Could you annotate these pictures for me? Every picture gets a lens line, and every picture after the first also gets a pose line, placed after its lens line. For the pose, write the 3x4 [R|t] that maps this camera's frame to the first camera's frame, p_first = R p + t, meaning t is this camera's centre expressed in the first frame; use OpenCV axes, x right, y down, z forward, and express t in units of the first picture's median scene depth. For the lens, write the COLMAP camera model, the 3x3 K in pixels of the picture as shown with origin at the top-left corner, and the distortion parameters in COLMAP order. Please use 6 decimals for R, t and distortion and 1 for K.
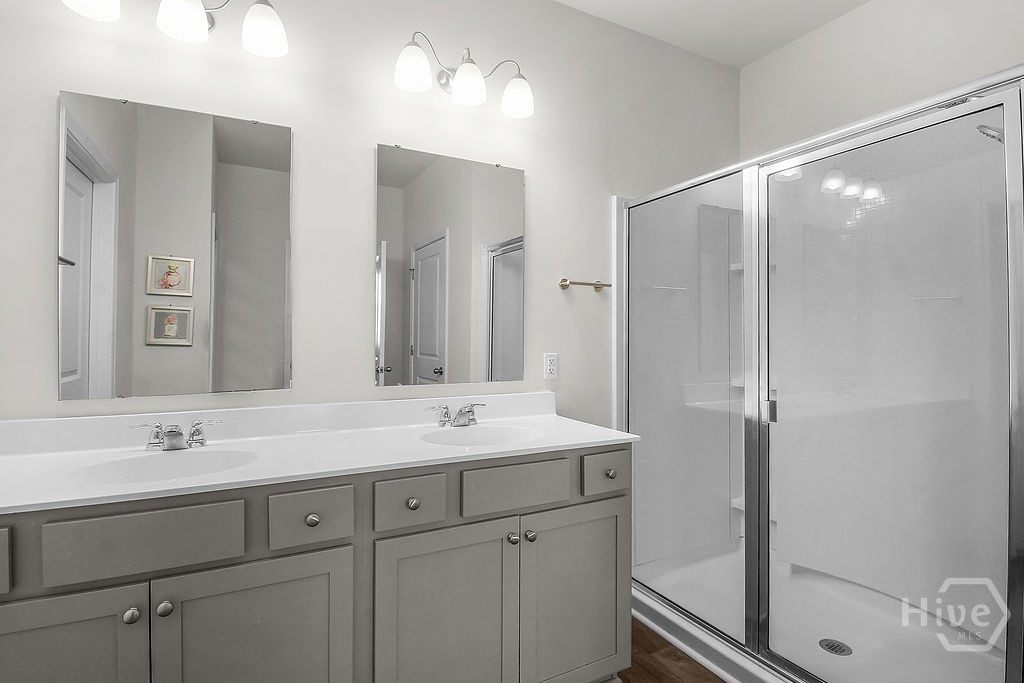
lens RADIAL K [[505.9, 0, 512.9], [0, 505.9, 331.2], [0, 0, 1]] dist [0.000479, -0.012772]
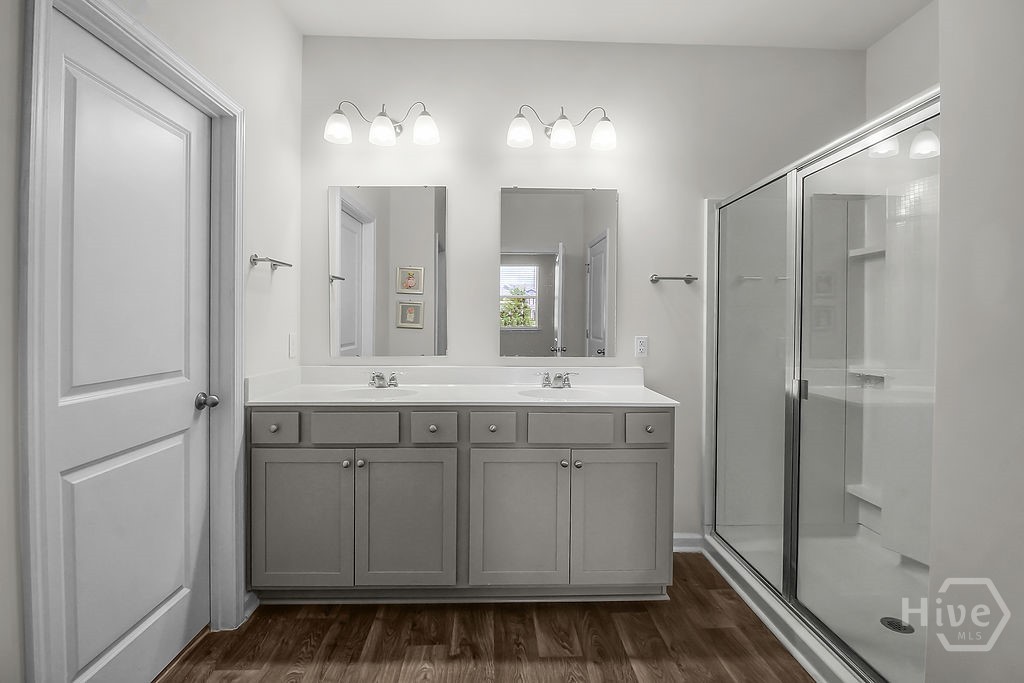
lens RADIAL K [[492.8, 0, 511.6], [0, 492.8, 326.2], [0, 0, 1]] dist [0.001030, 0.000129]
pose [[0.893900, 0.006425, -0.448220, 0.372490], [0.002000, 0.999830, 0.018321, -0.003399], [0.448261, -0.017273, 0.893736, -0.234475]]
